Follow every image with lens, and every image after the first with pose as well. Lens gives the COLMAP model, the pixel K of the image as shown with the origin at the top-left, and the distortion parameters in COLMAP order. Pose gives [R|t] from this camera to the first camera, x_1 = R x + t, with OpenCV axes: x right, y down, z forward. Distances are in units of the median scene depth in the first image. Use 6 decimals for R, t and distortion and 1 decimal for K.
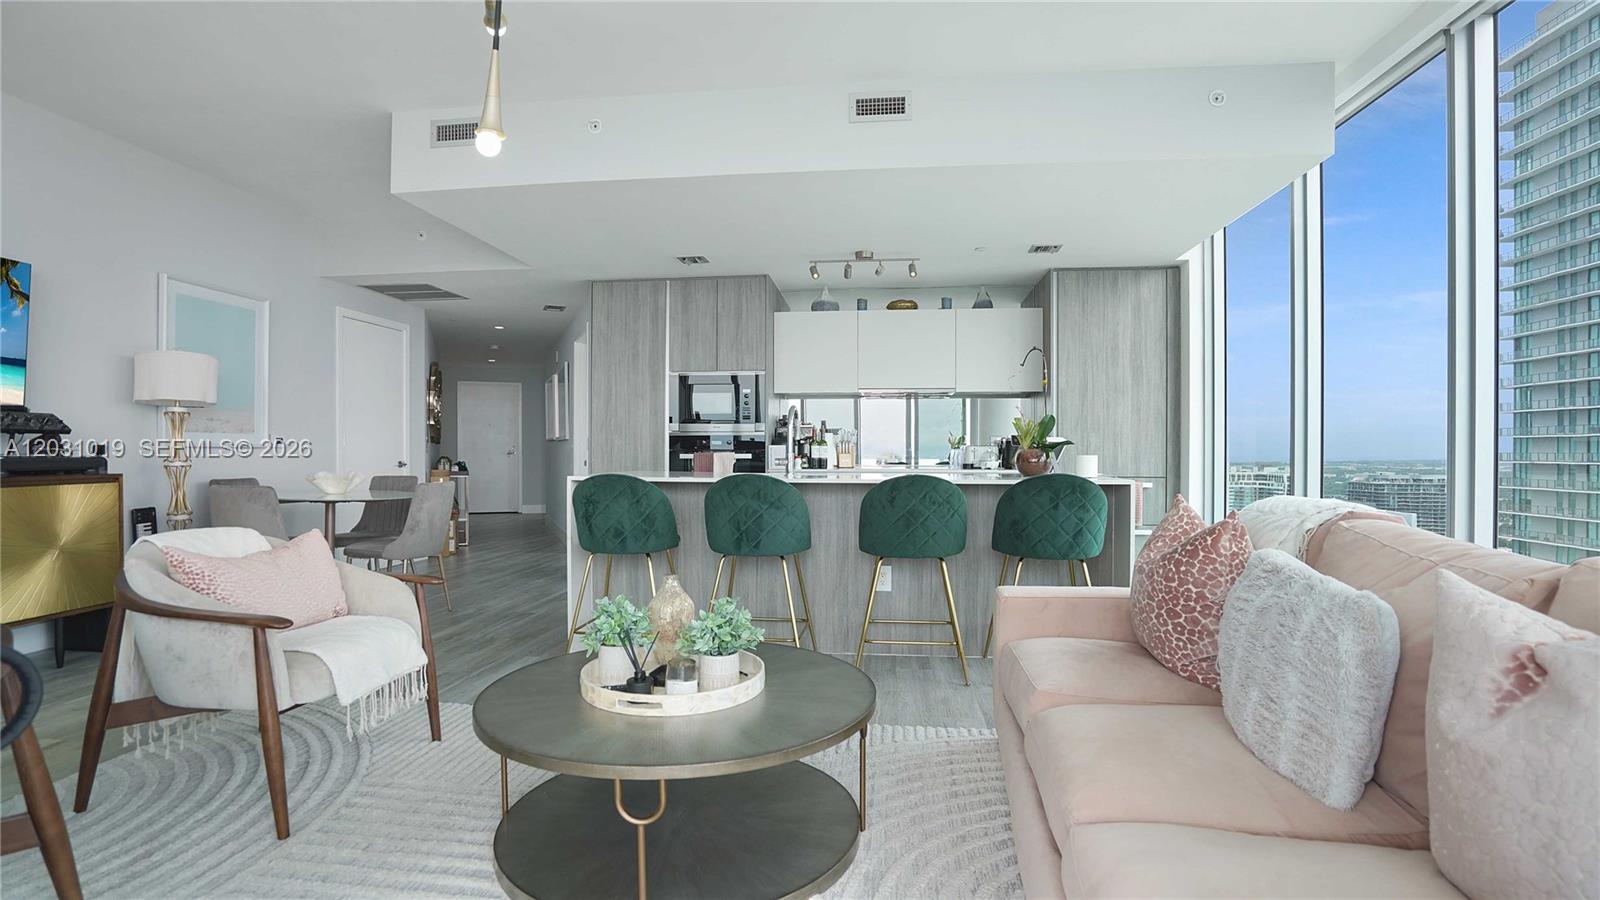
lens RADIAL K [[768.2, 0, 810.1], [0, 768.2, 452.2], [0, 0, 1]] dist [-0.033970, 0.005230]
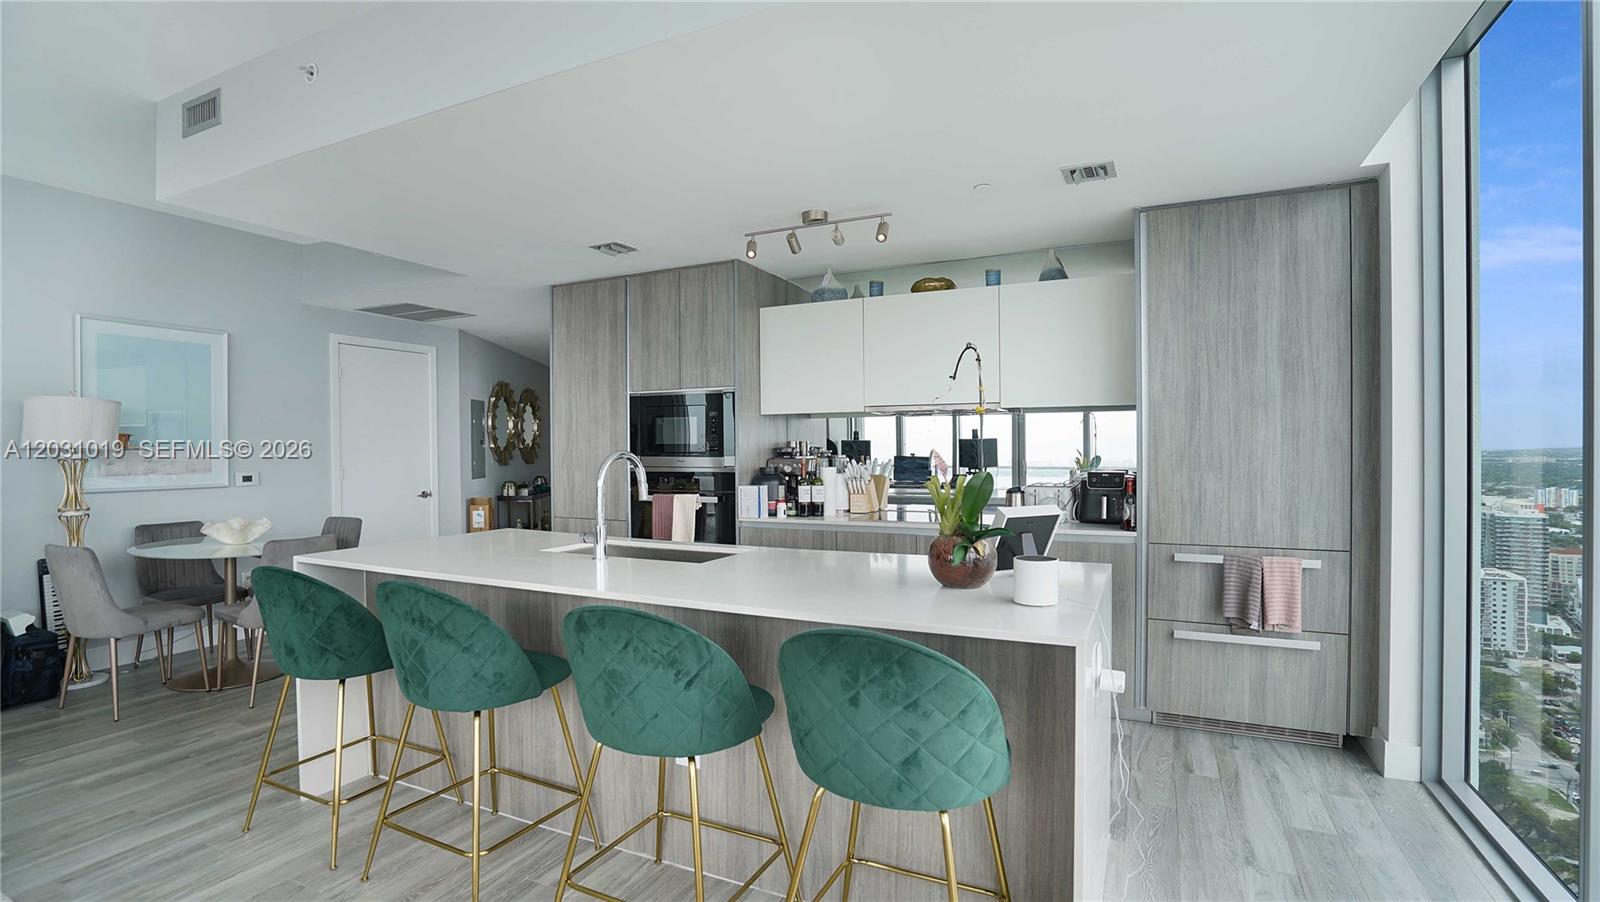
lens RADIAL K [[770.6, 0, 789.4], [0, 770.6, 448.2], [0, 0, 1]] dist [-0.034969, 0.002141]
pose [[0.943568, -0.008488, -0.331070, 0.255428], [0.008157, 0.999964, -0.002390, -0.045867], [0.331078, -0.000445, 0.943603, 0.323288]]
